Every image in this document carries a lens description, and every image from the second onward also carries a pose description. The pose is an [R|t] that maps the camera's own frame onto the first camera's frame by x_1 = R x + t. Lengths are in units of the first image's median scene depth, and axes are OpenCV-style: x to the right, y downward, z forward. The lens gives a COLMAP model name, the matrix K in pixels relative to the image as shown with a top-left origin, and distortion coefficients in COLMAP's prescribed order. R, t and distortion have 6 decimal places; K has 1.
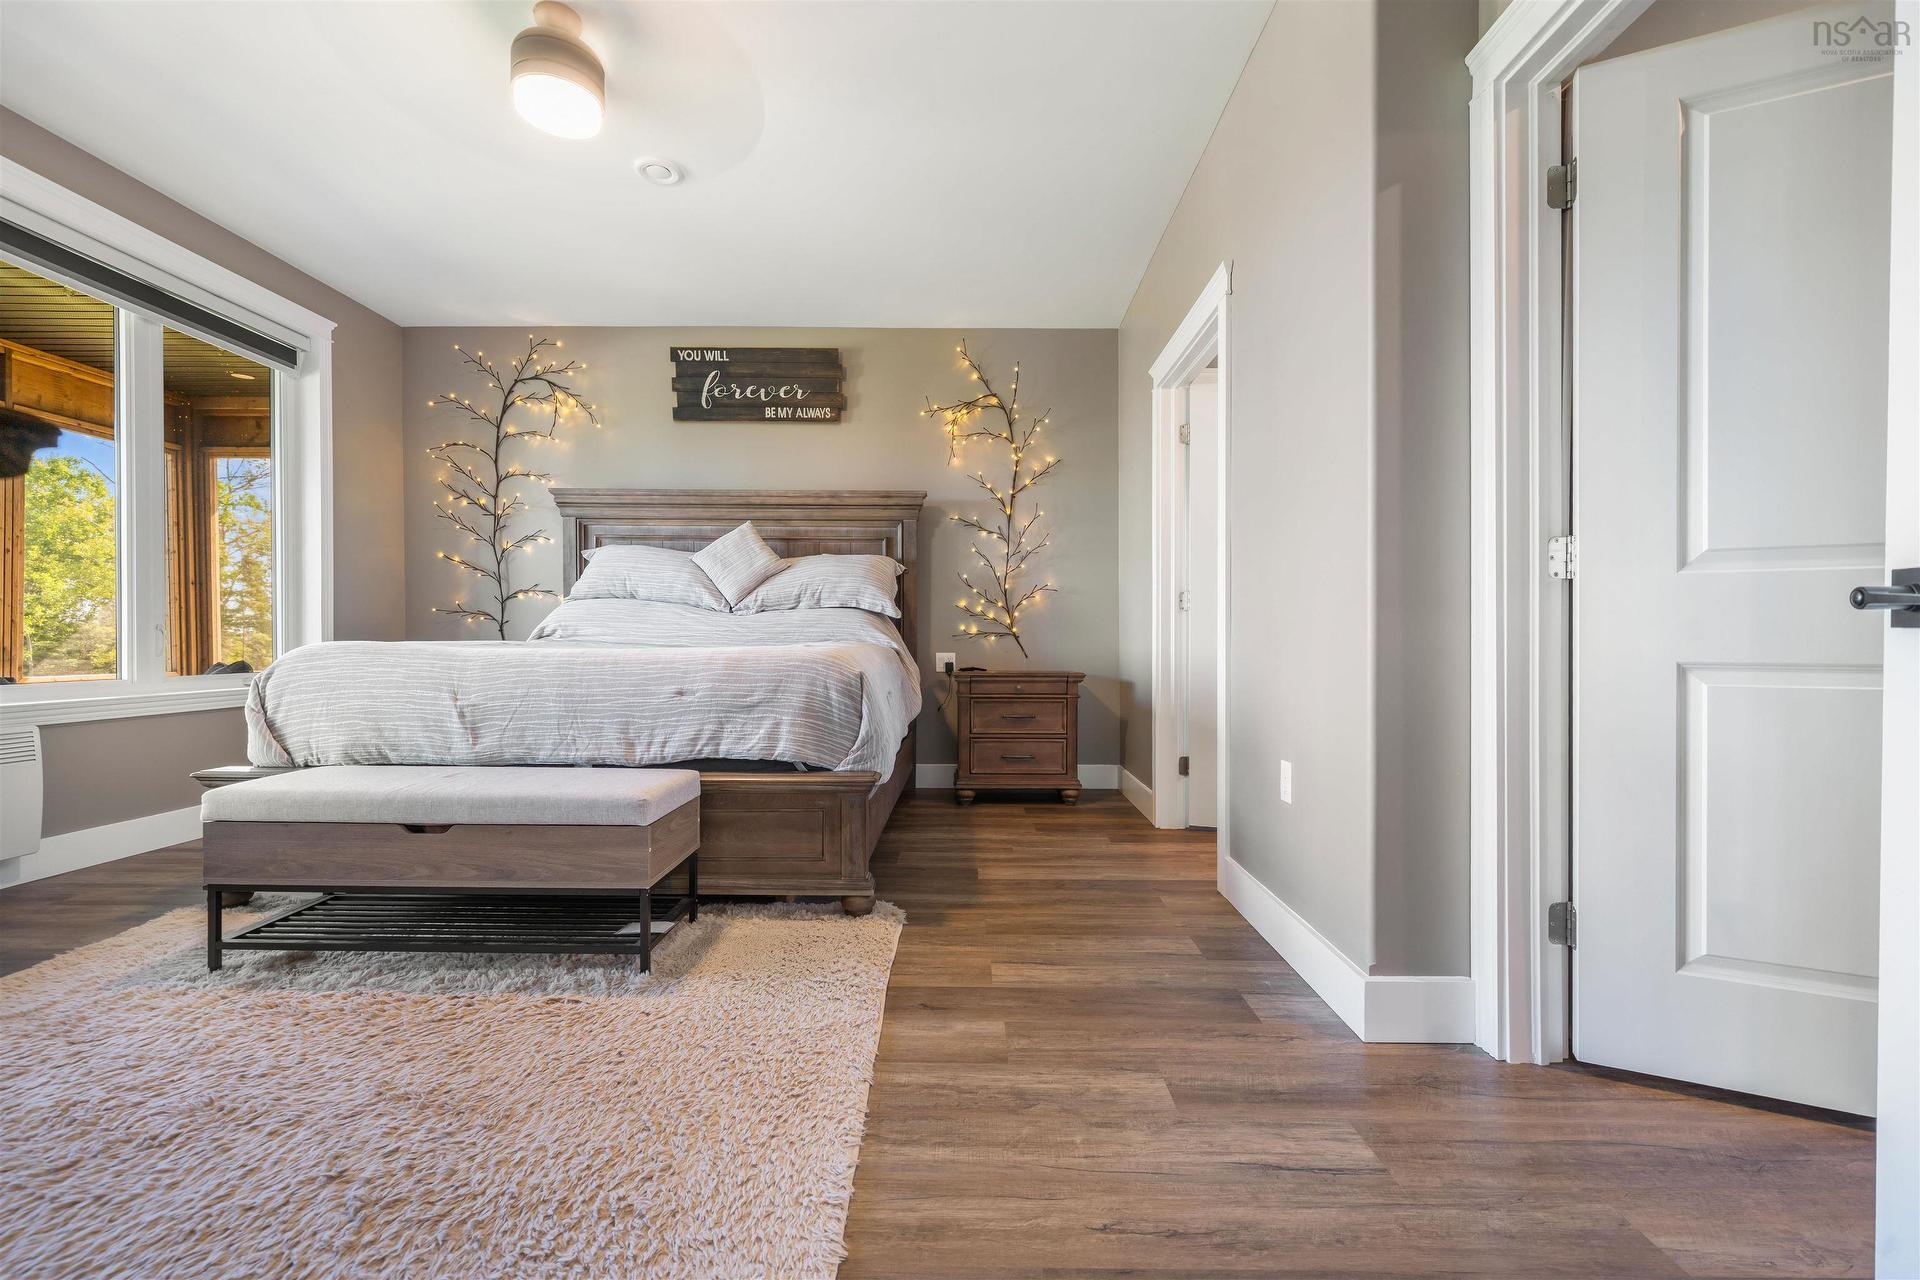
lens RADIAL K [[813.7, 0, 968.3], [0, 813.7, 622.2], [0, 0, 1]] dist [-0.002224, 0.000425]
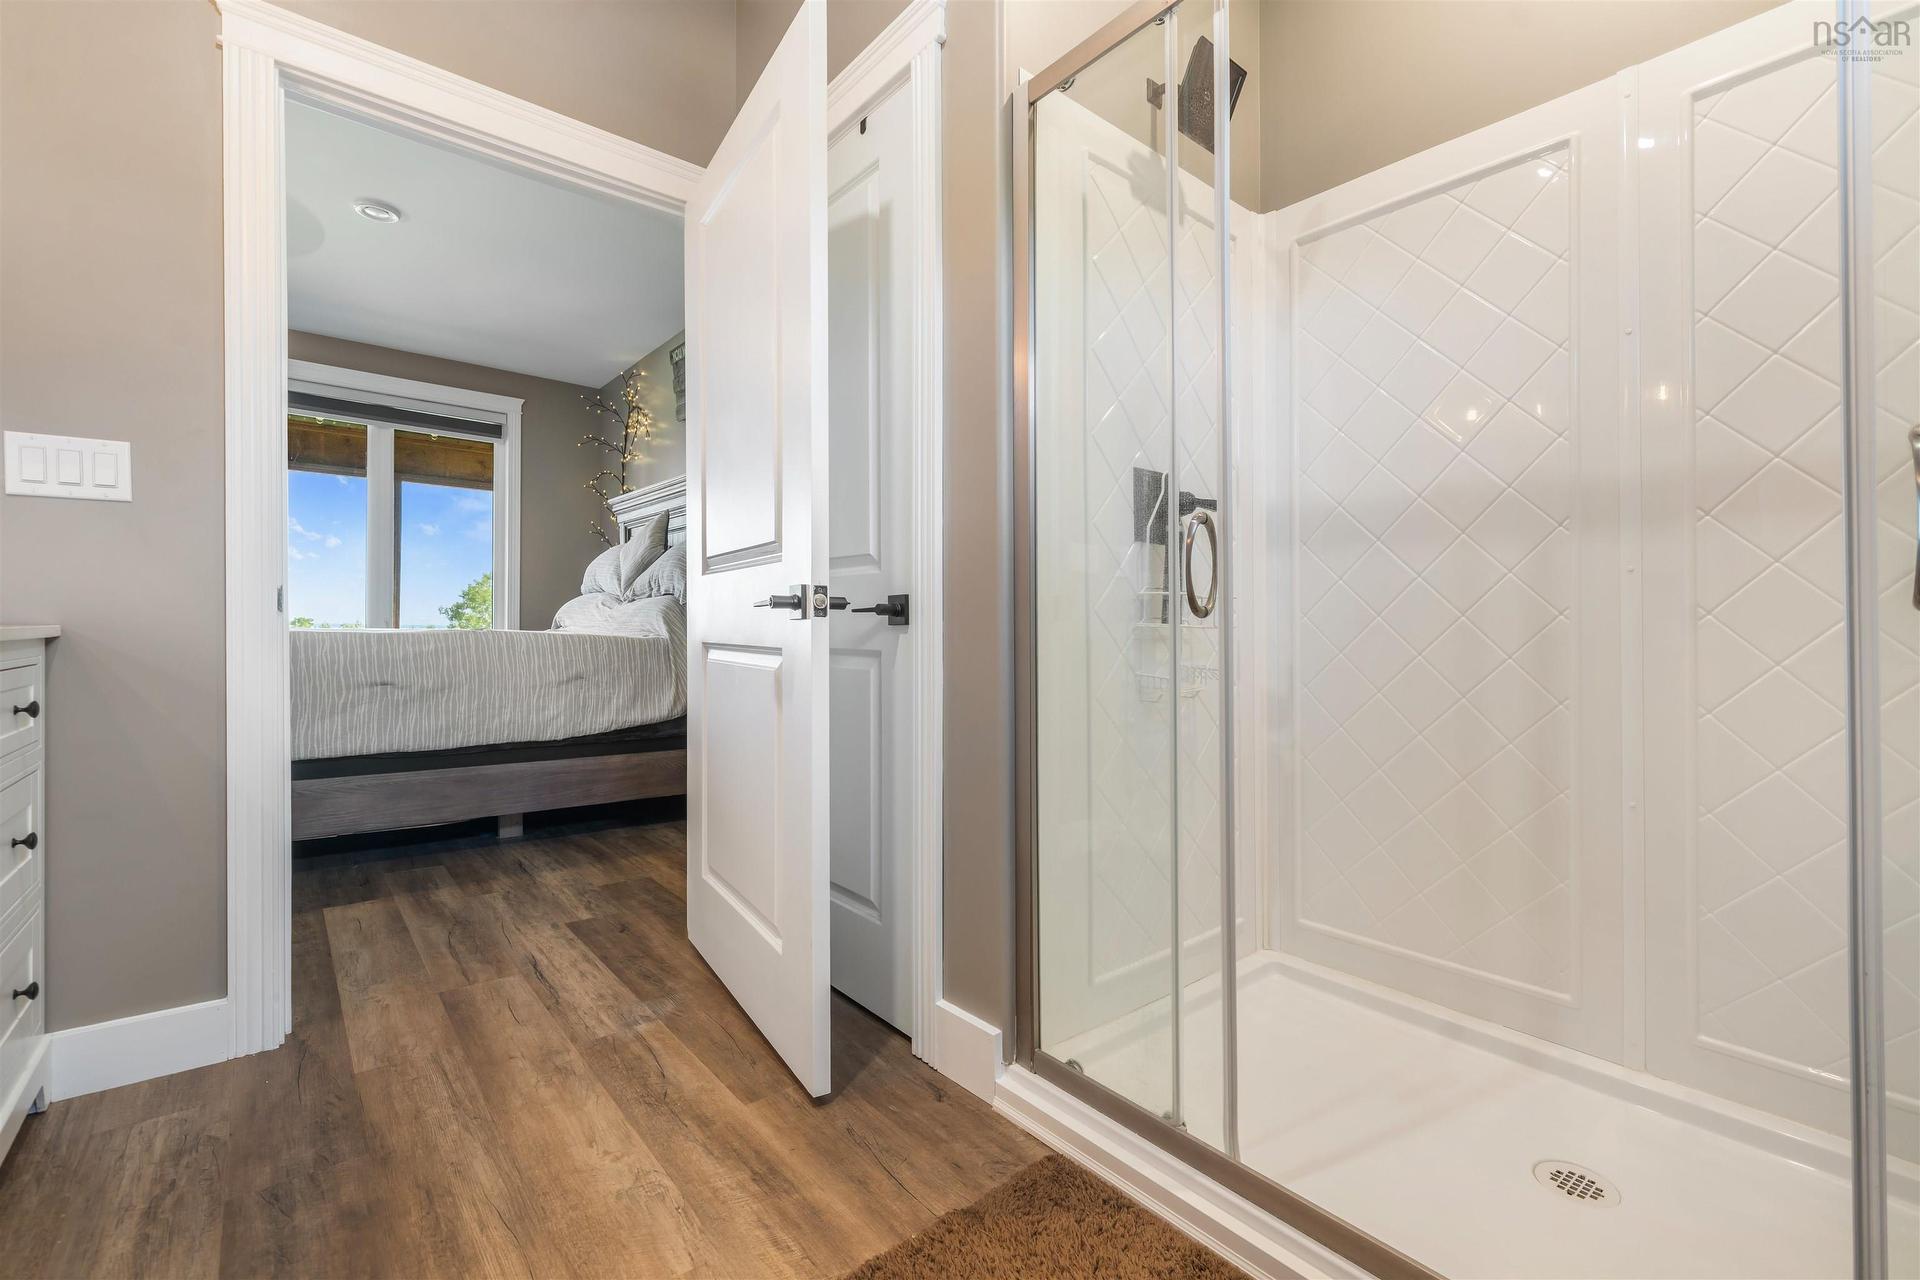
lens RADIAL K [[841.4, 0, 945.2], [0, 841.4, 625.1], [0, 0, 1]] dist [-0.003332, -0.000098]
pose [[0.633641, -0.004069, -0.773617, 0.835554], [0.008609, 0.999961, 0.001791, 0.016521], [0.773579, -0.007795, 0.633651, 0.713076]]
